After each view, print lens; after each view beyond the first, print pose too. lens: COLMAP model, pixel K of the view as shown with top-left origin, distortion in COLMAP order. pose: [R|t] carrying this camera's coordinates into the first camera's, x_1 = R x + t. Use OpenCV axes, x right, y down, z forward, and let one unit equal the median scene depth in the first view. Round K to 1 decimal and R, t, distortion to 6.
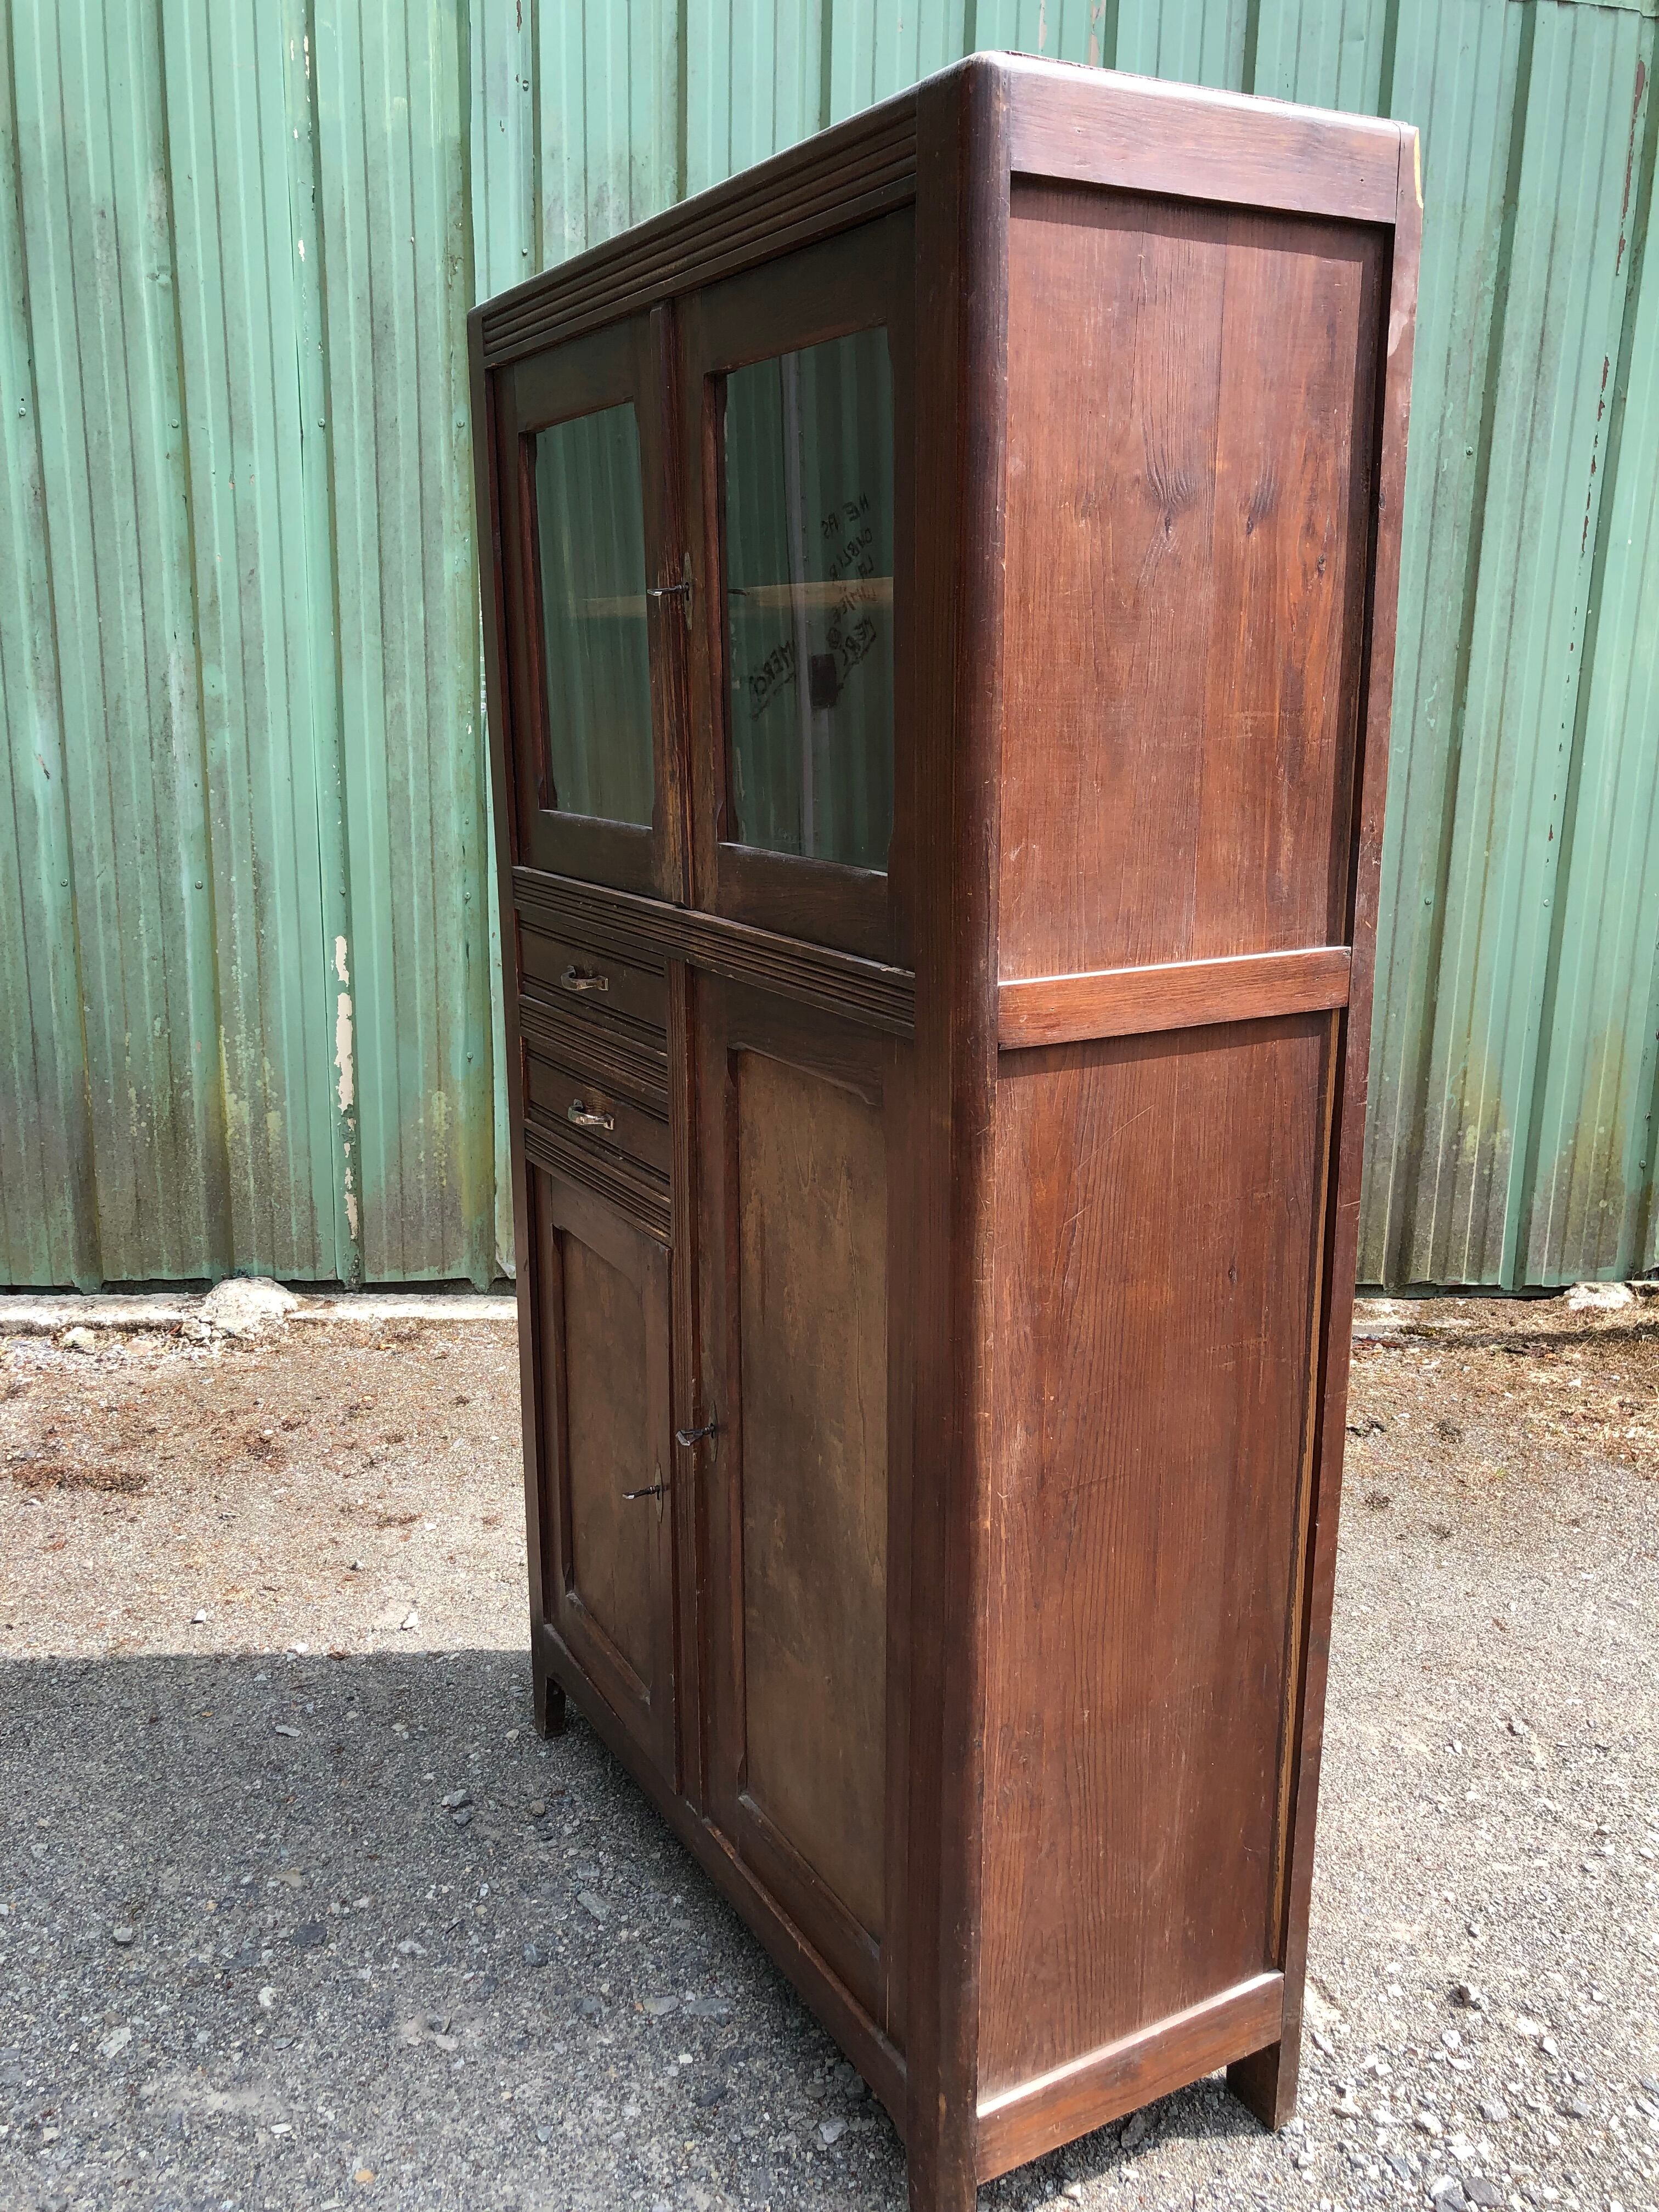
lens RADIAL K [[1772.1, 0, 824.7], [0, 1772.1, 1095.3], [0, 0, 1]] dist [0.027196, -0.024891]
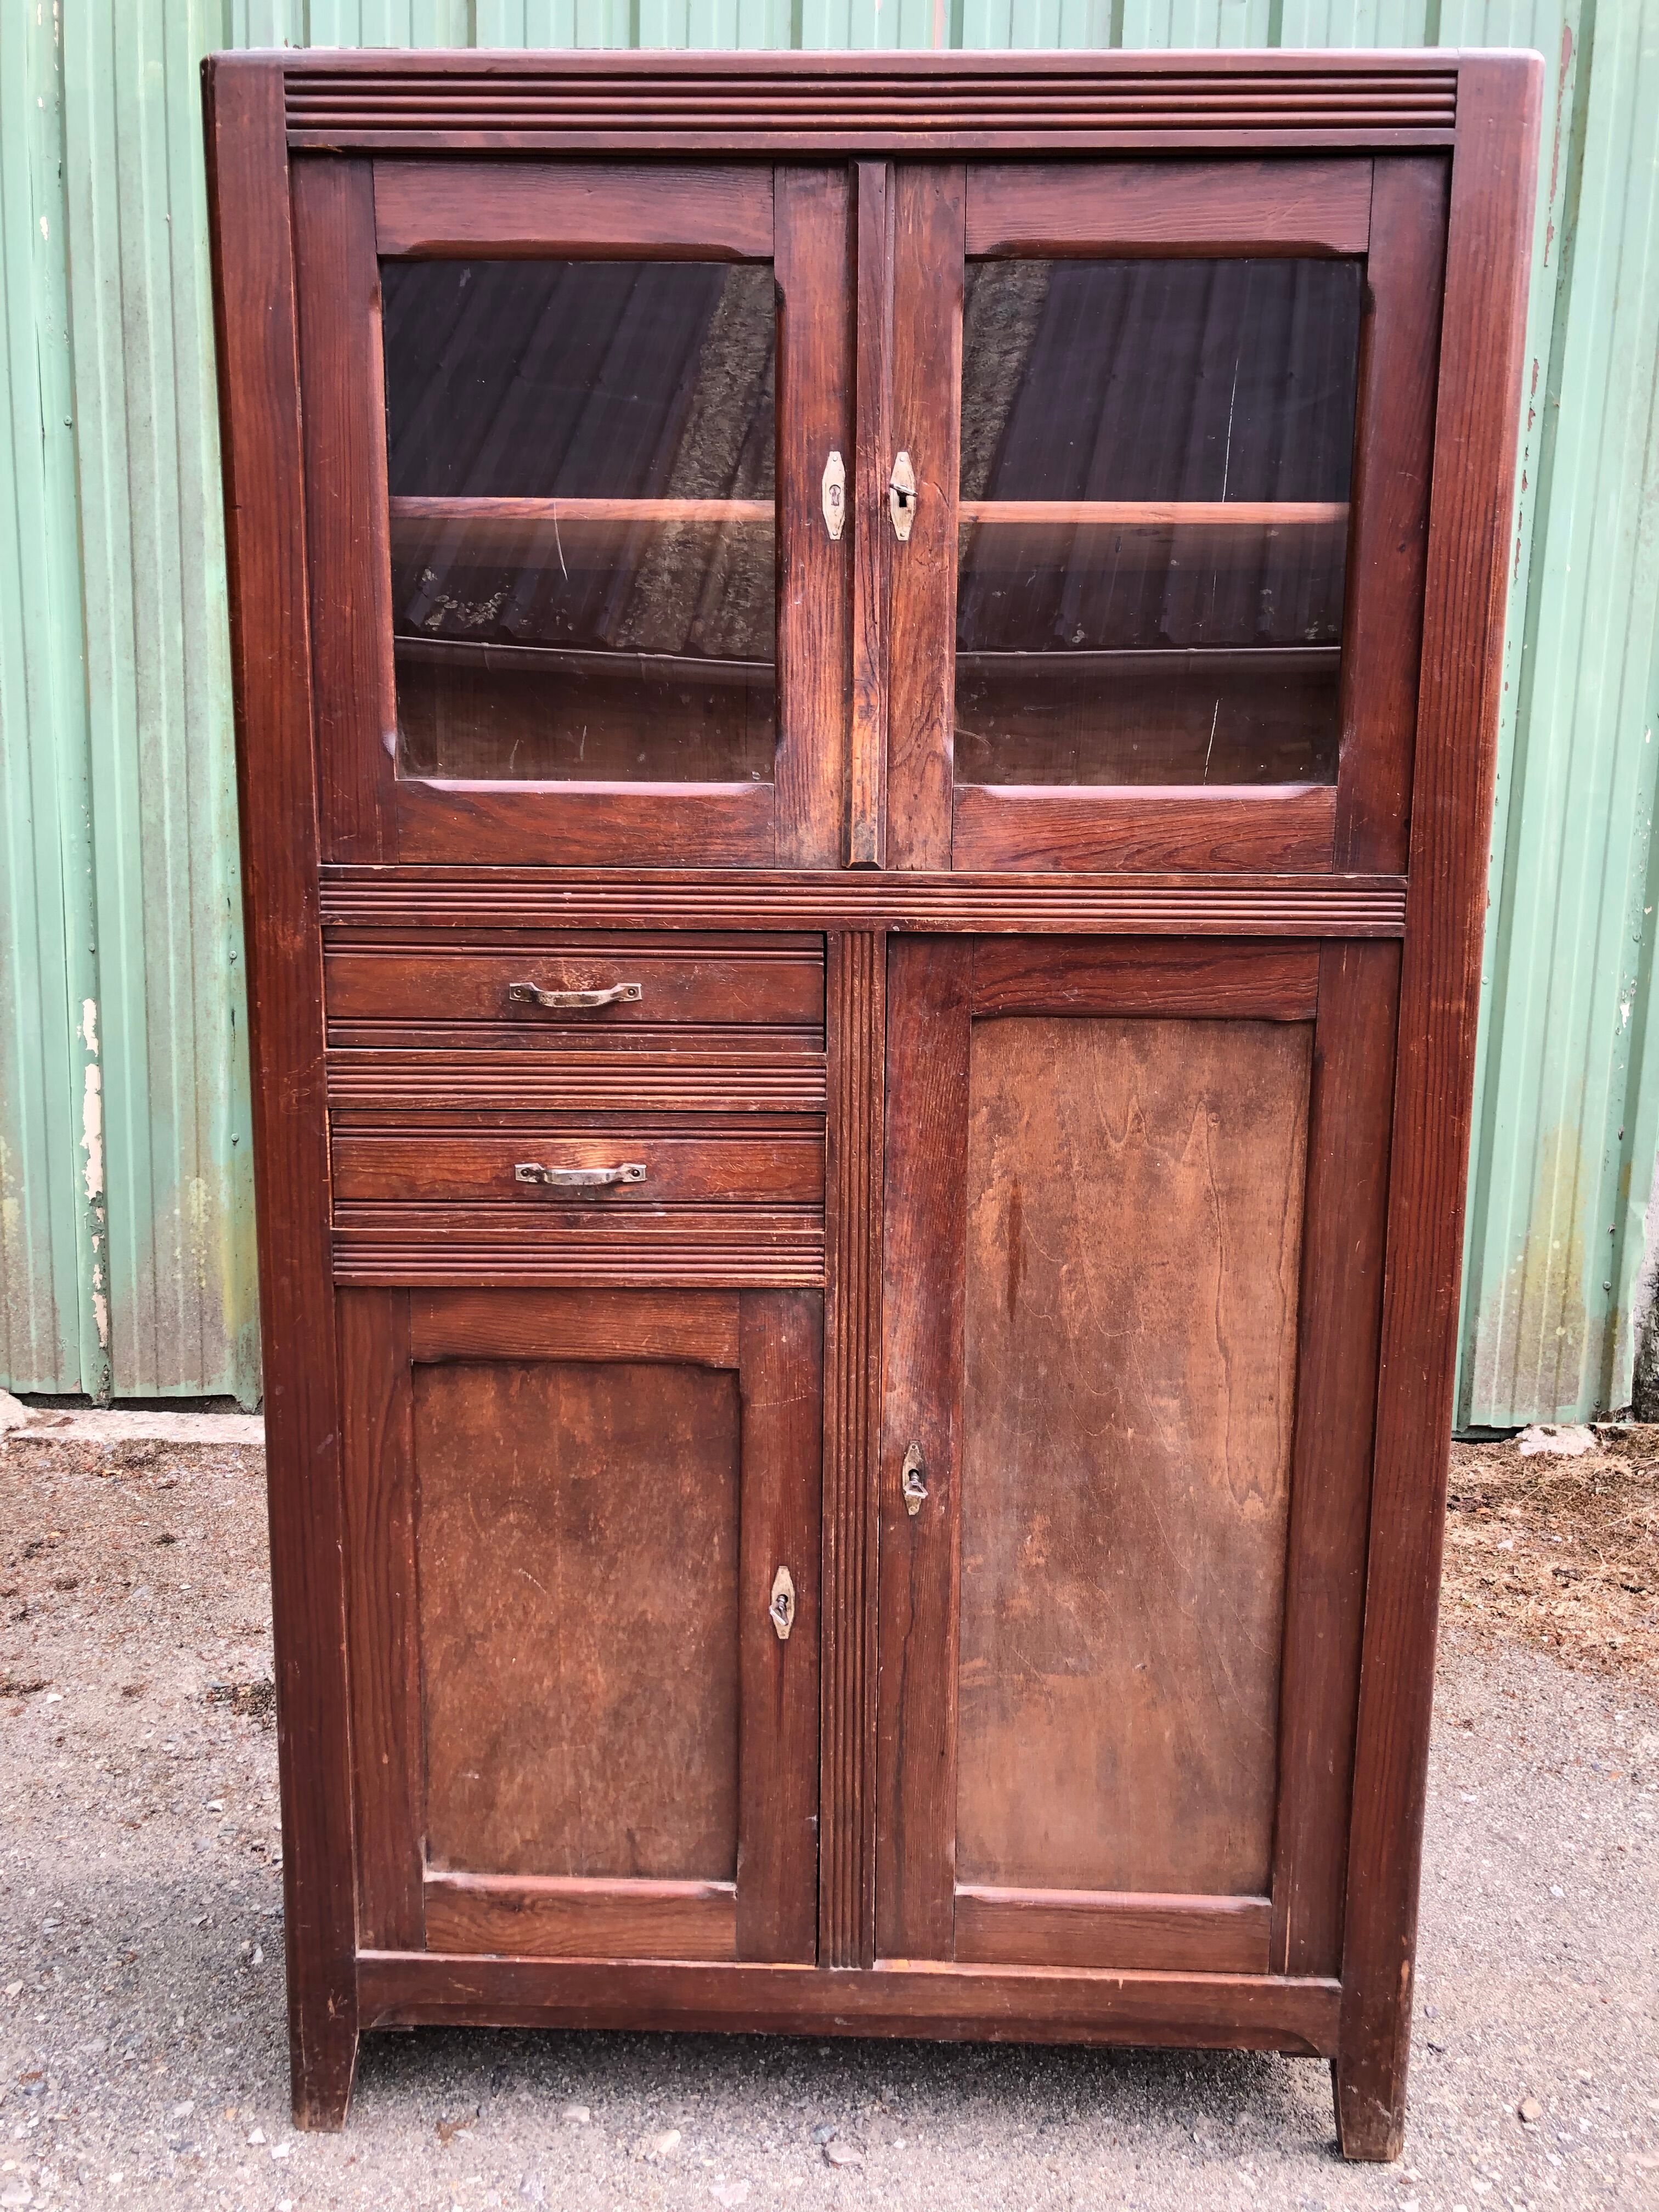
lens RADIAL K [[1772.1, 0, 843.6], [0, 1772.1, 1104.3], [0, 0, 1]] dist [0.027196, -0.024891]
pose [[0.999381, 0.013132, -0.032623, 0.142378], [-0.015254, 0.997723, -0.065691, 0.015867], [0.031686, 0.066148, 0.997307, 0.150479]]
